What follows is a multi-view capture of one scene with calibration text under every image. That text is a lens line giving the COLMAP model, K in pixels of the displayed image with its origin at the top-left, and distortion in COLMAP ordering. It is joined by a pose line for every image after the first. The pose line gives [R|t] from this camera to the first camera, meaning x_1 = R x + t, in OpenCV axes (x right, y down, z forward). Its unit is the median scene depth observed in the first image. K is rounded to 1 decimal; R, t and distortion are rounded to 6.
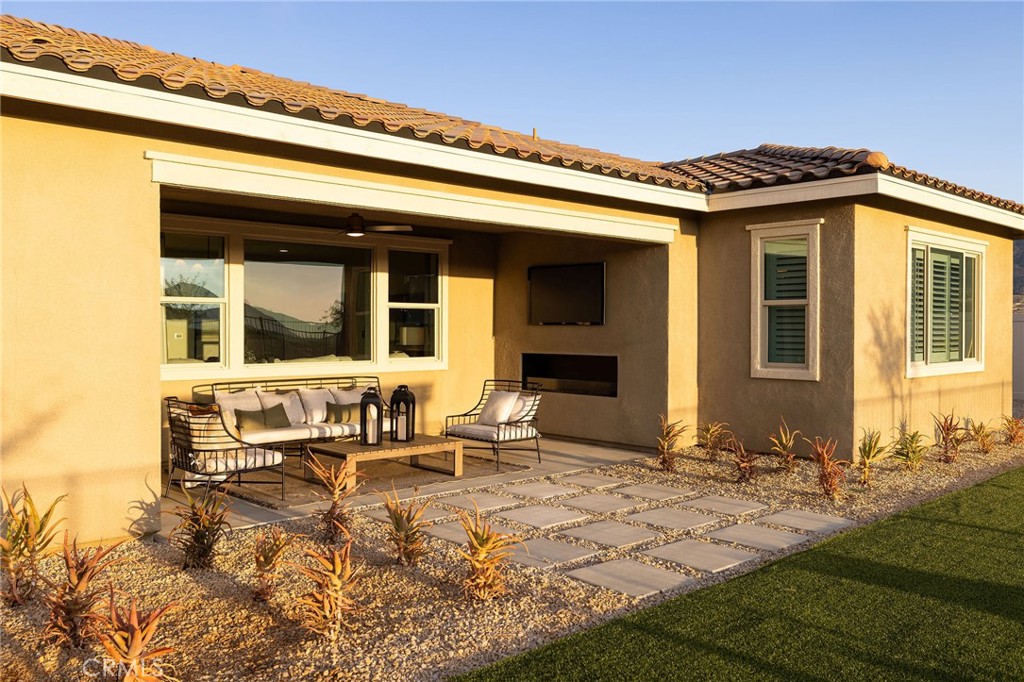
lens RADIAL K [[841.0, 0, 512.9], [0, 841.0, 335.1], [0, 0, 1]] dist [0.003091, 0.006120]
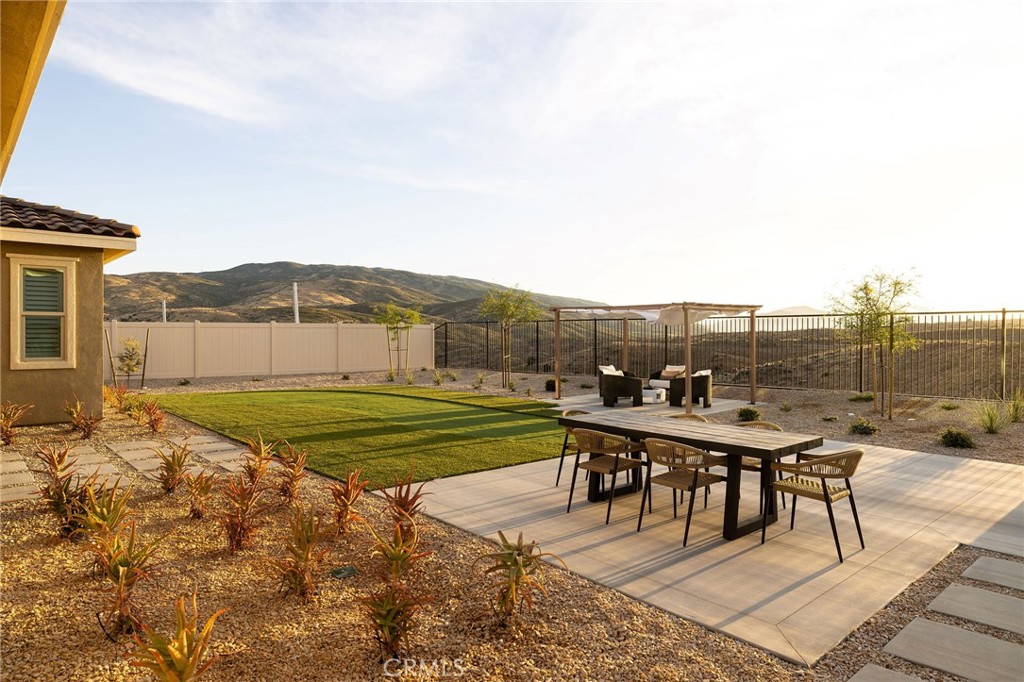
lens RADIAL K [[634.6, 0, 510.2], [0, 634.6, 345.6], [0, 0, 1]] dist [-0.006433, -0.001856]
pose [[0.028745, -0.020380, 0.999379, -0.697073], [0.004570, 0.999784, 0.020257, -0.003514], [-0.999576, 0.003985, 0.028832, 0.196205]]
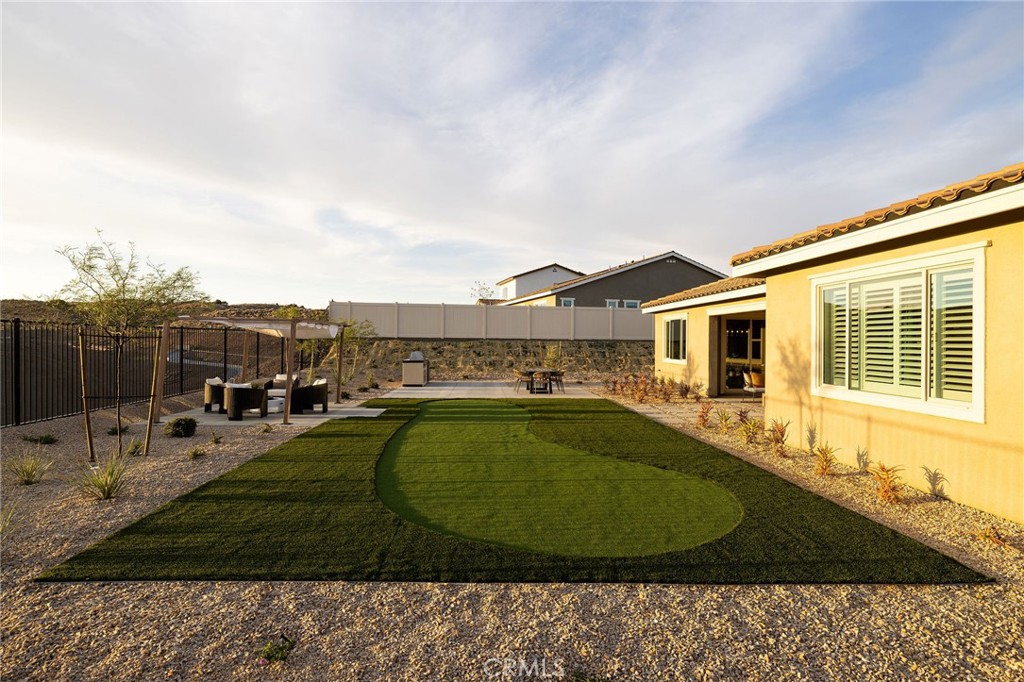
lens RADIAL K [[521.4, 0, 514.8], [0, 521.4, 342.1], [0, 0, 1]] dist [-0.005406, -0.000284]
pose [[-0.651008, -0.012224, -0.758972, 1.209399], [-0.027721, 0.999586, 0.007678, -0.018995], [0.758564, 0.026038, -0.651078, 1.029267]]
